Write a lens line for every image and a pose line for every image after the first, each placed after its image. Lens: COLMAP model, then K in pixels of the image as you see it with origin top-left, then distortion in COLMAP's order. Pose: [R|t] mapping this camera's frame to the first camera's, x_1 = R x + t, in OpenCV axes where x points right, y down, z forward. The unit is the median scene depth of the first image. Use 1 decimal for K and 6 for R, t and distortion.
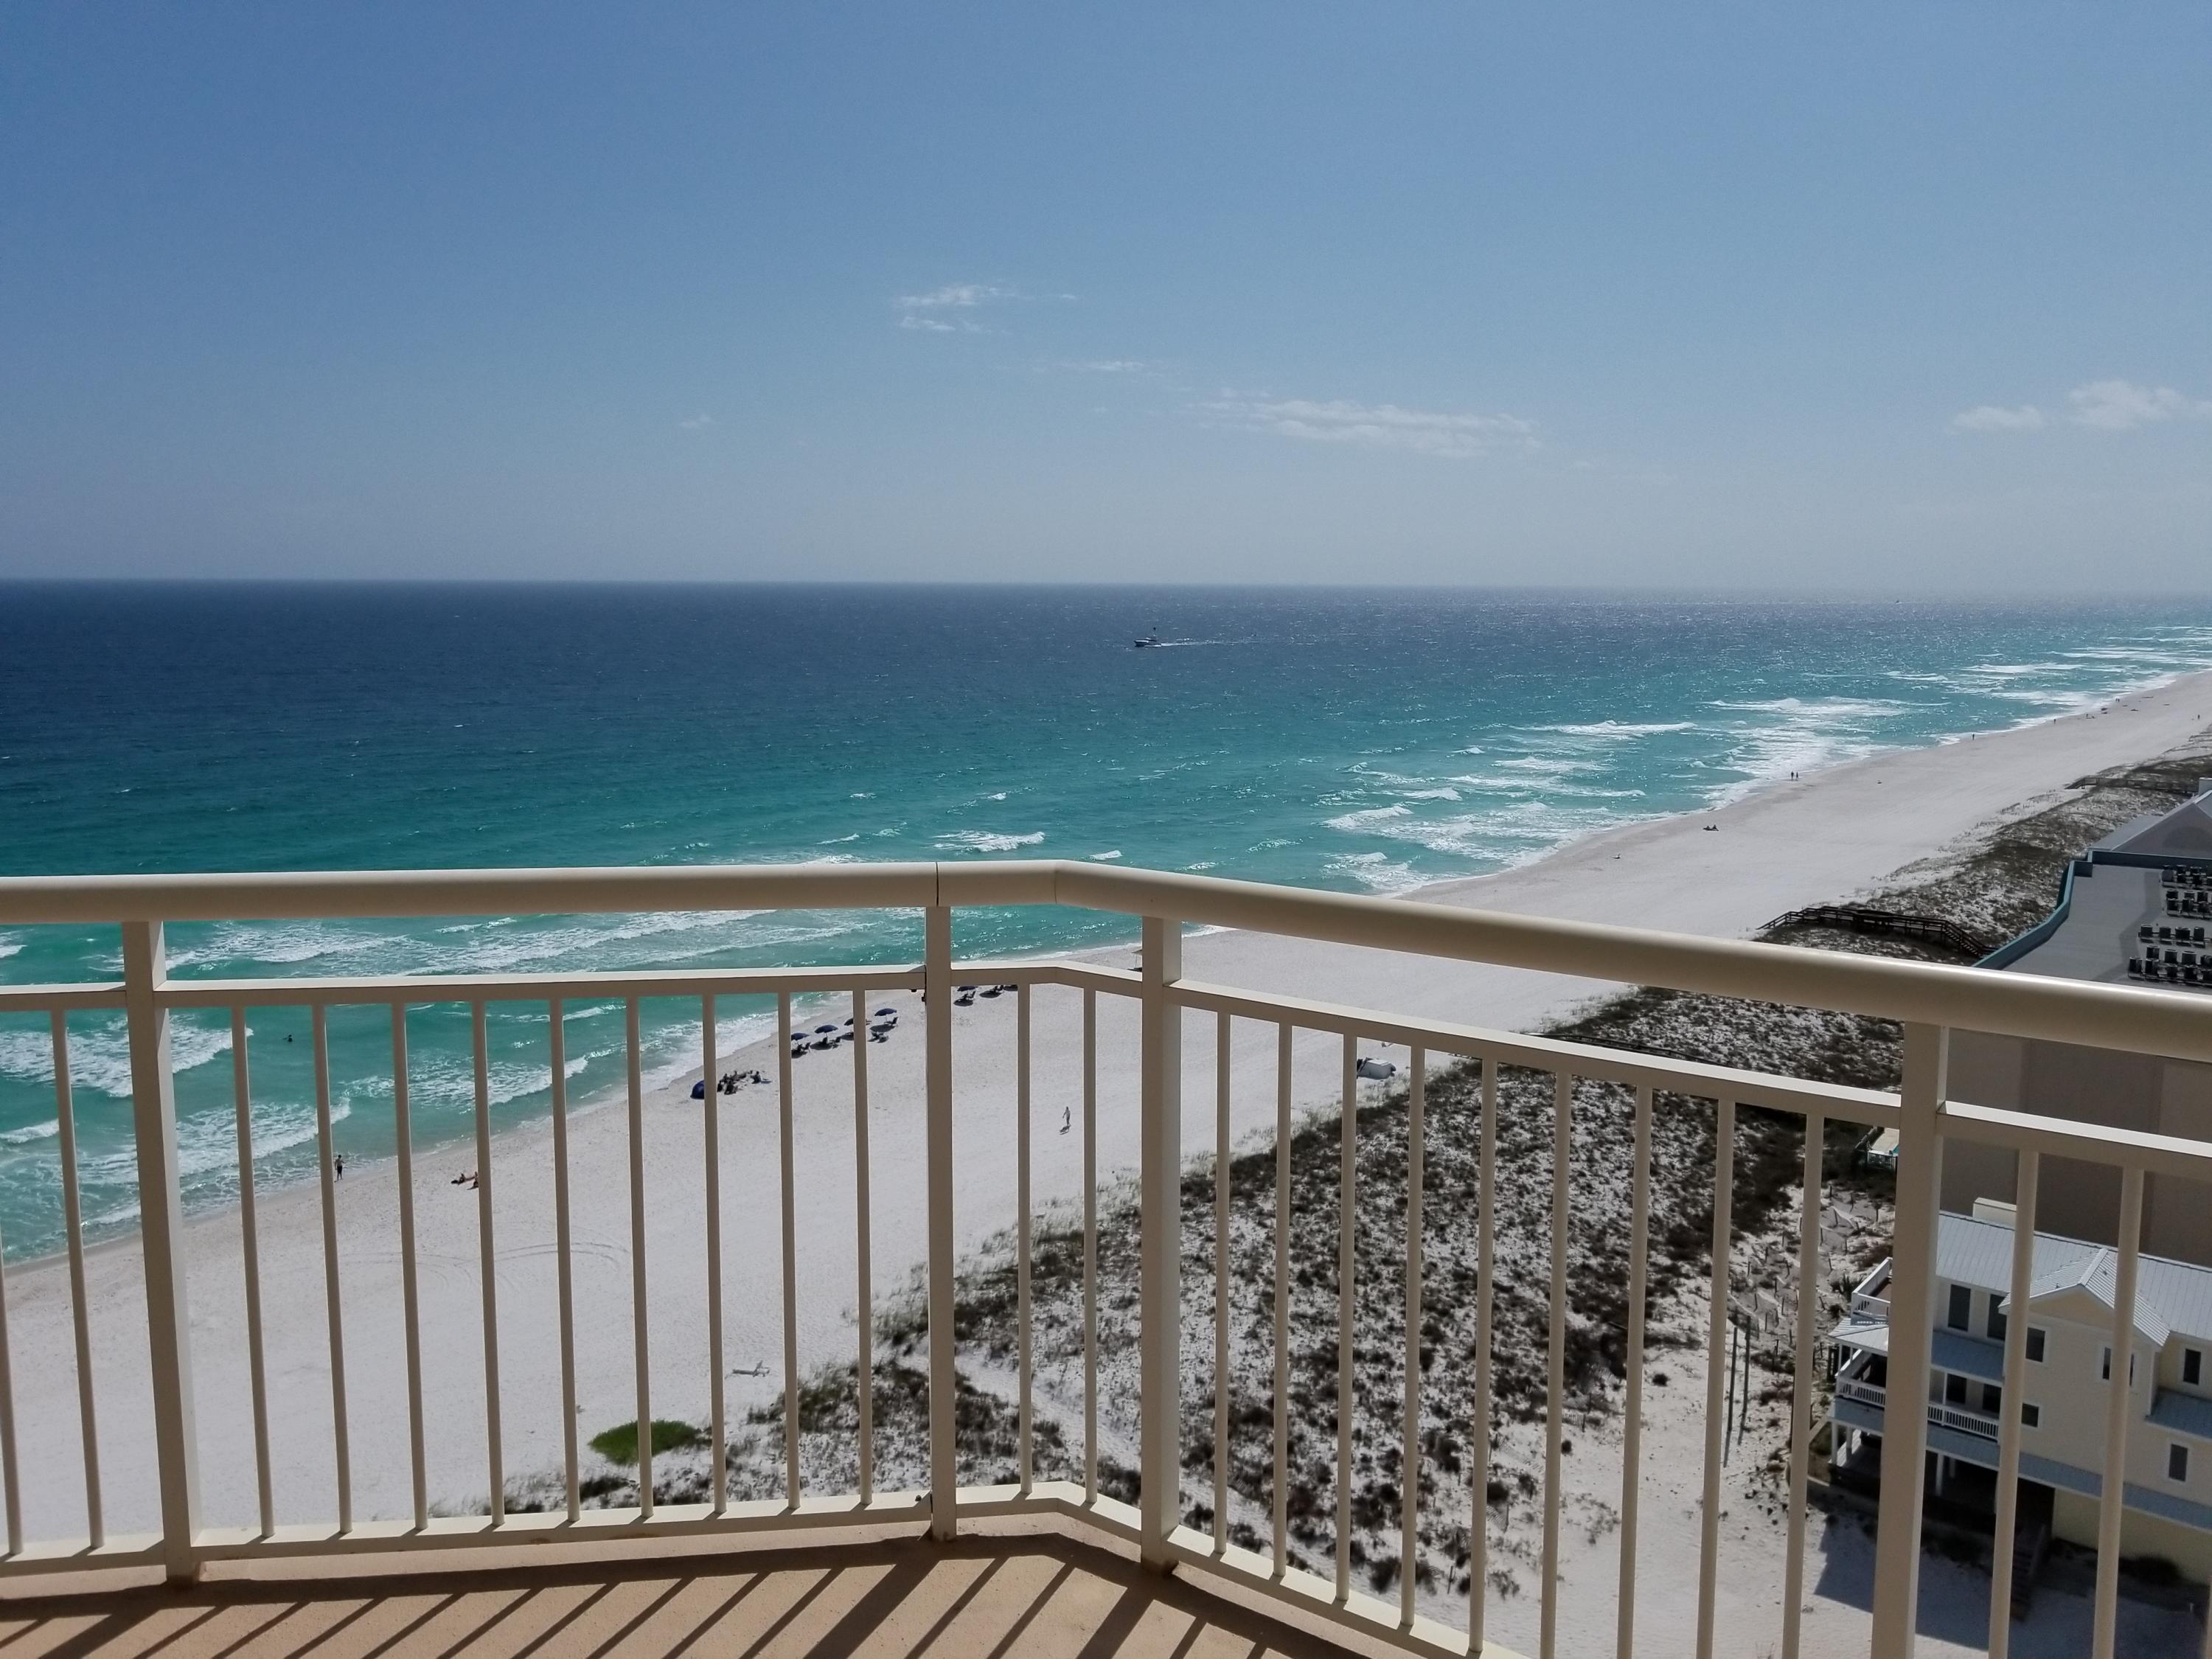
lens RADIAL K [[1745.9, 0, 1106.5], [0, 1745.9, 777.9], [0, 0, 1]] dist [-0.003399, -0.034698]
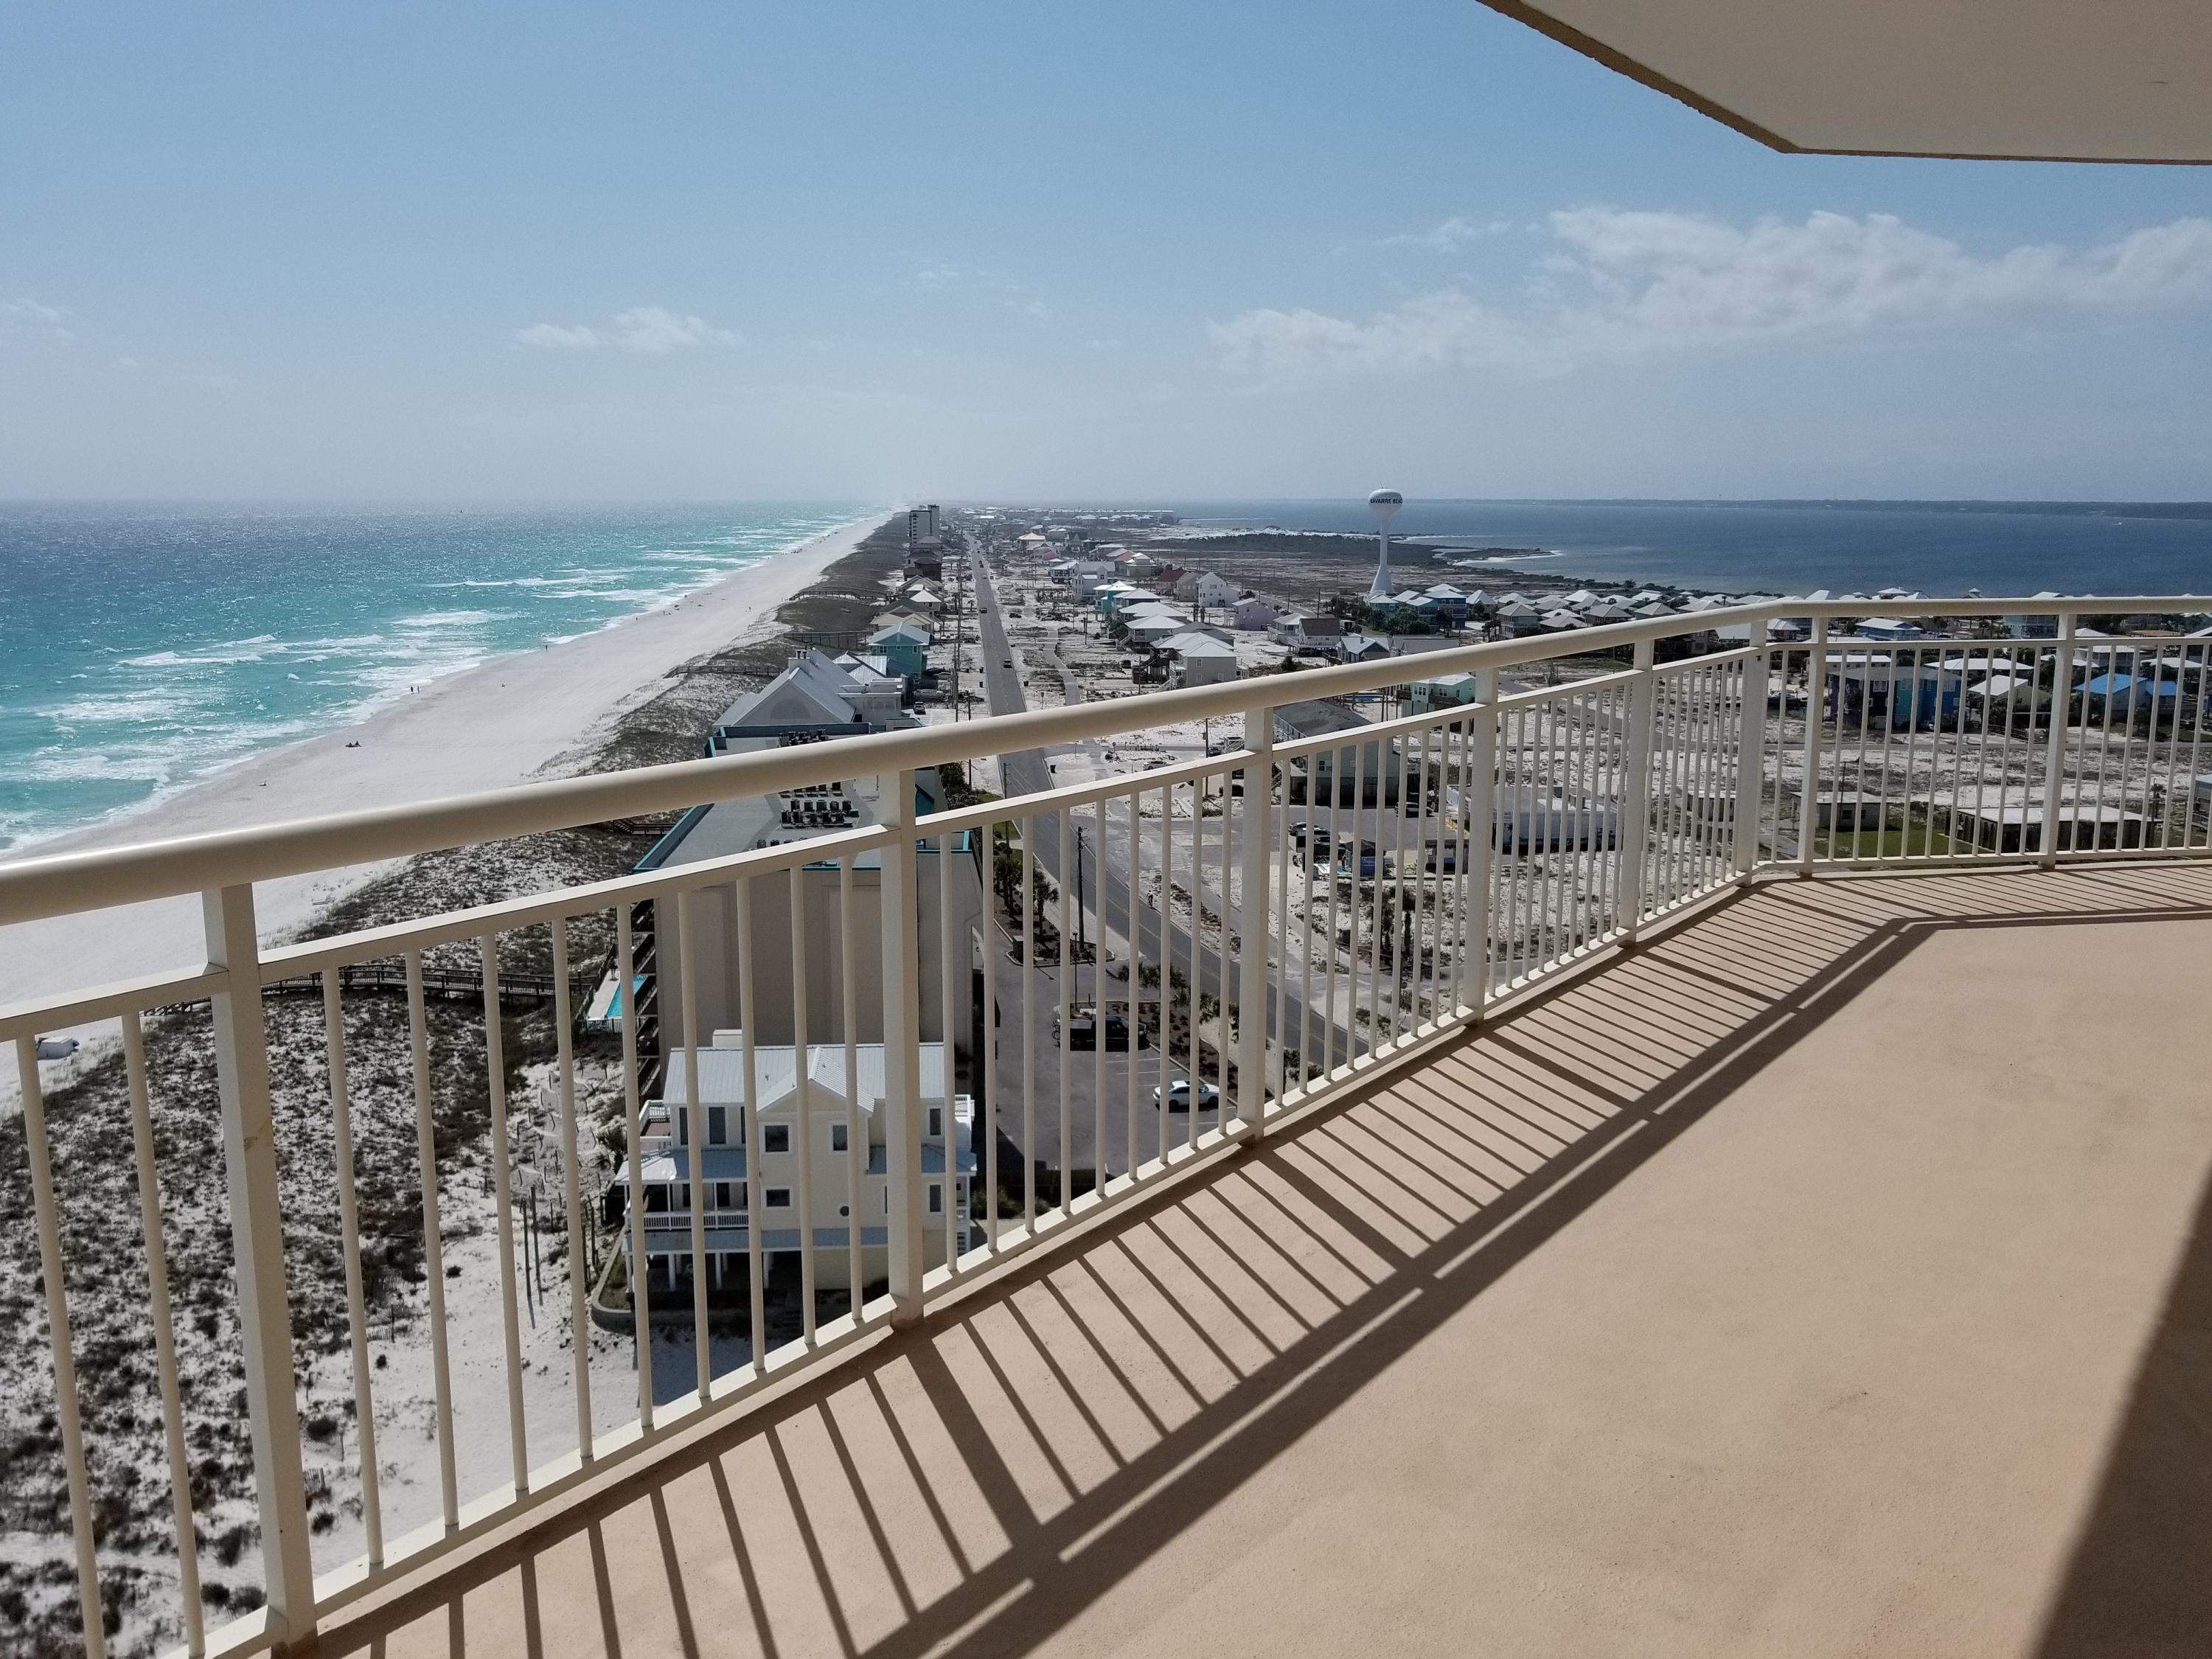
lens RADIAL K [[1752.0, 0, 1105.6], [0, 1752.0, 799.4], [0, 0, 1]] dist [-0.001559, -0.015589]
pose [[0.710355, -0.123157, 0.692985, -0.081976], [0.080418, 0.992326, 0.093923, 0.001550], [-0.699234, -0.010990, 0.714808, -0.006544]]
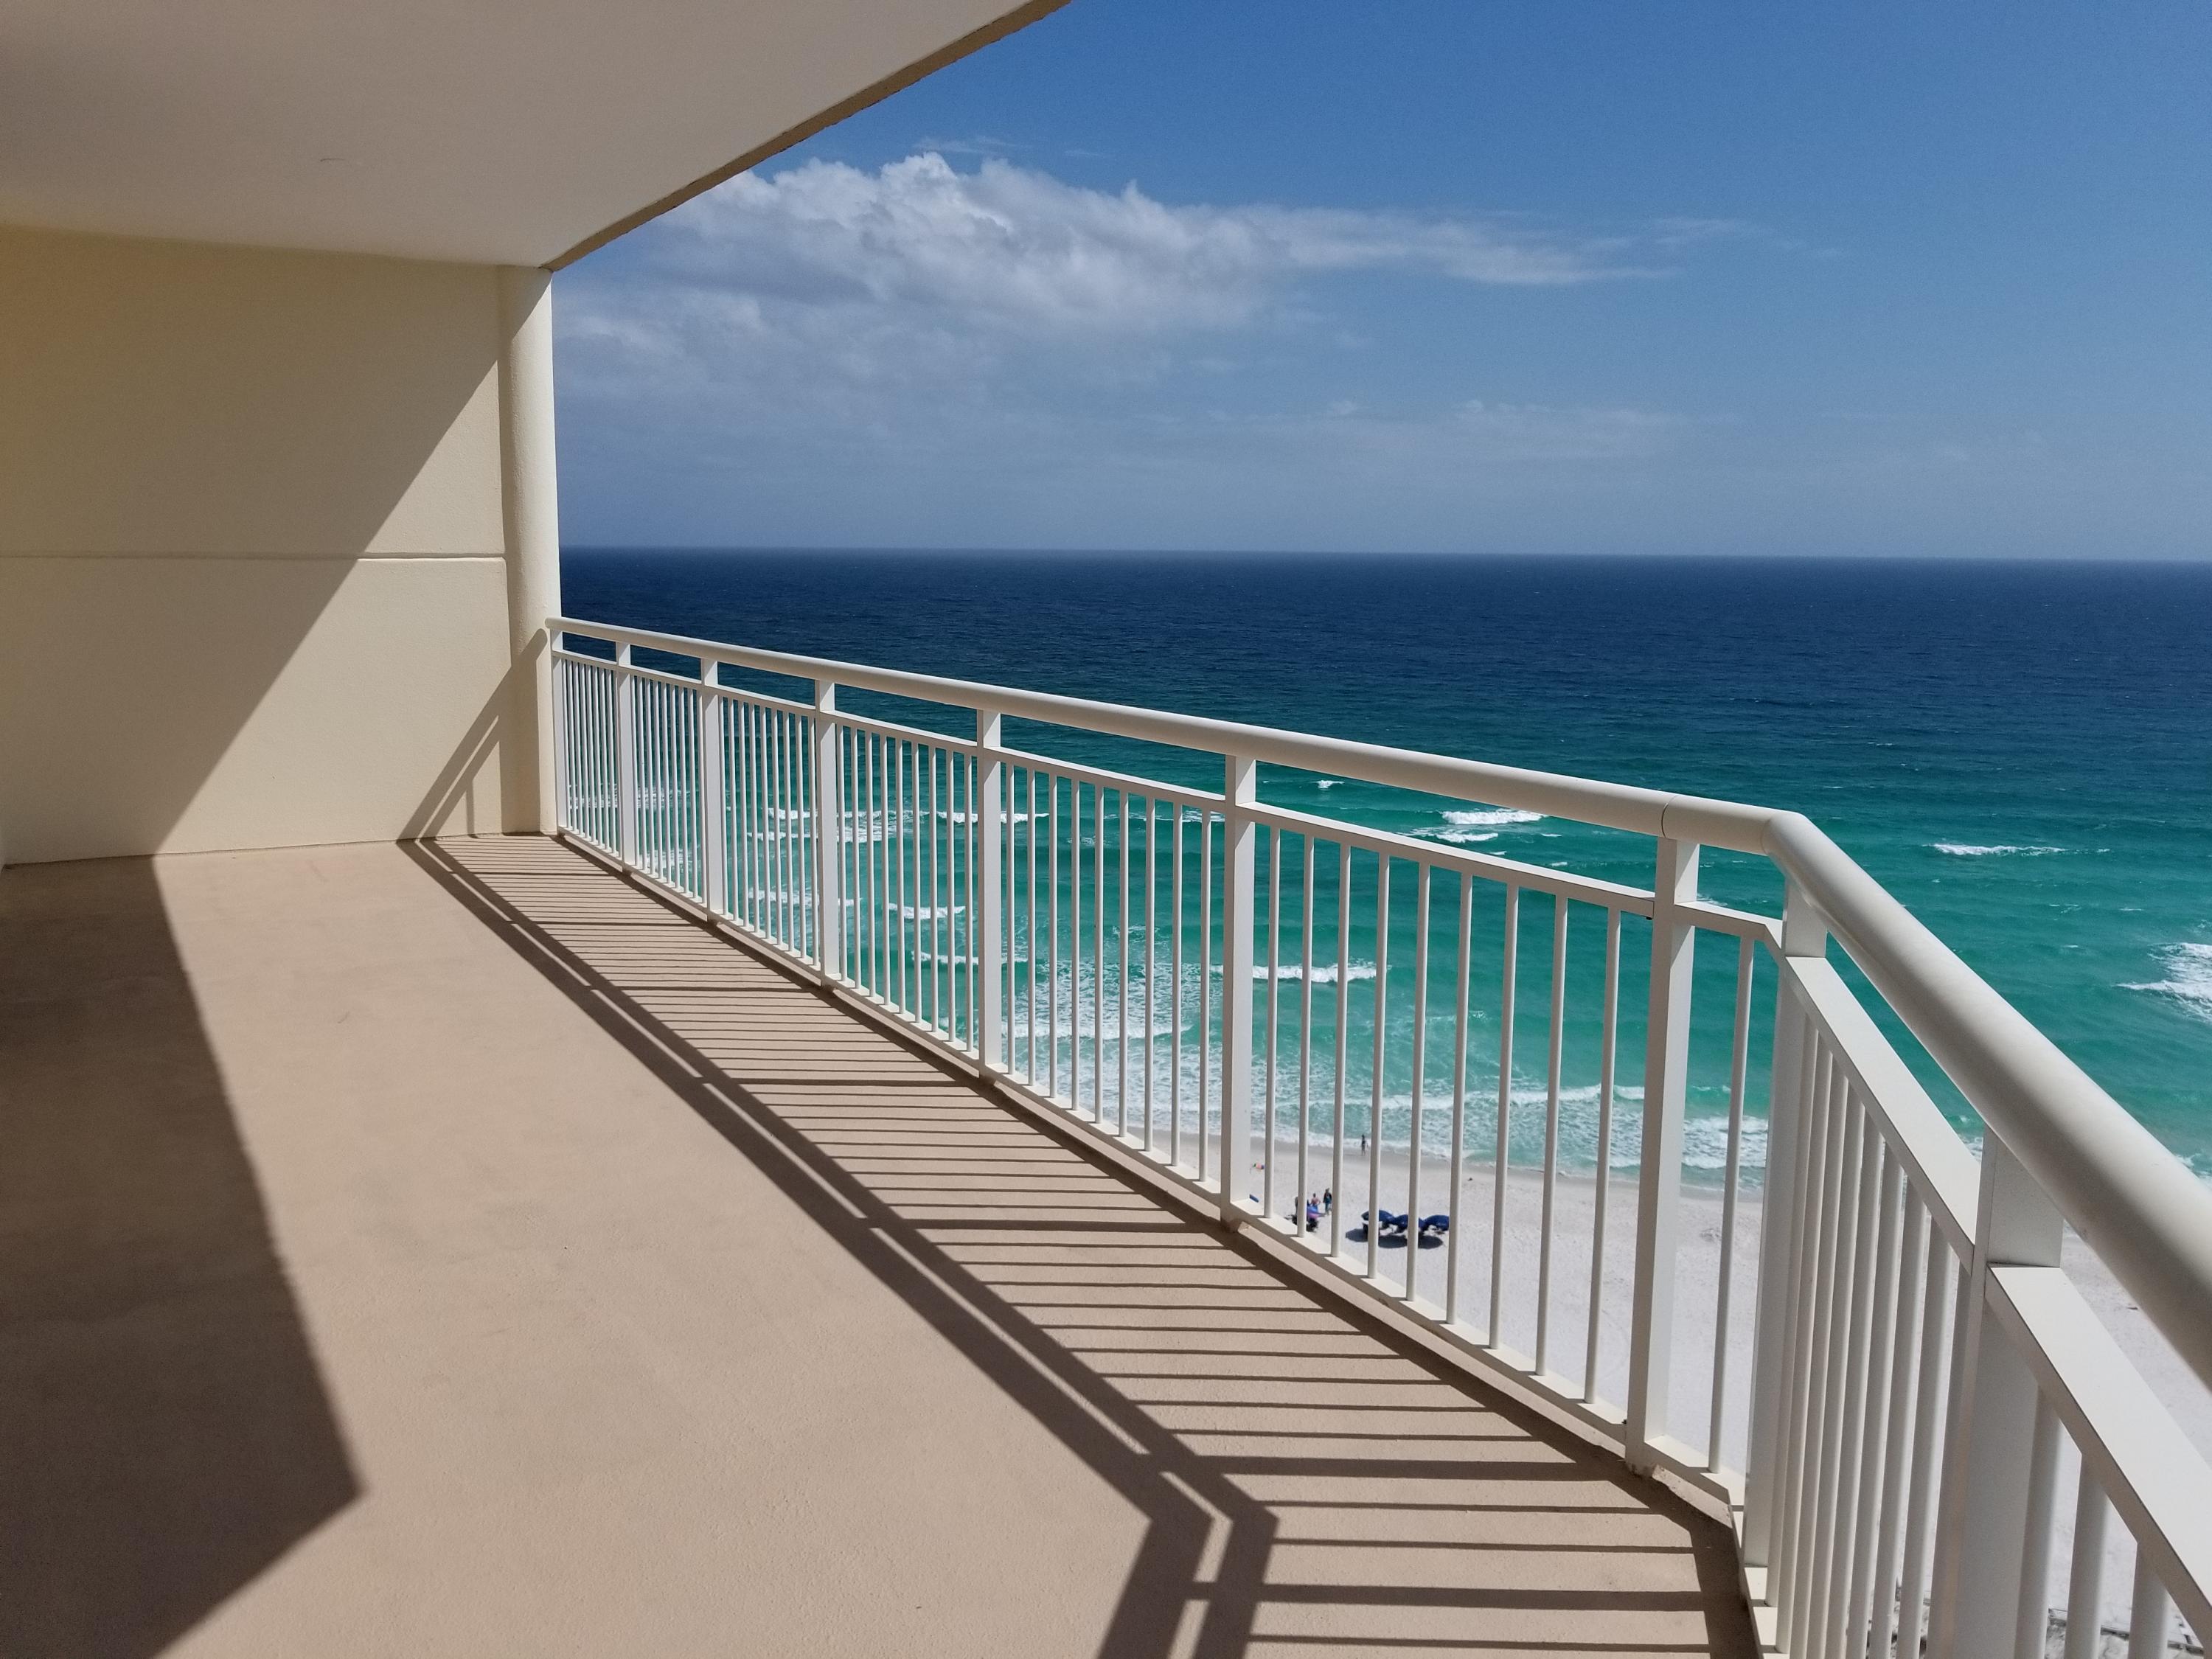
lens RADIAL K [[1752.0, 0, 1105.6], [0, 1752.0, 799.4], [0, 0, 1]] dist [-0.001559, -0.015589]
pose [[0.394572, 0.132401, -0.909276, 0.450100], [-0.106994, 0.989453, 0.097647, -0.004510], [0.912614, 0.058758, 0.404577, 0.062550]]
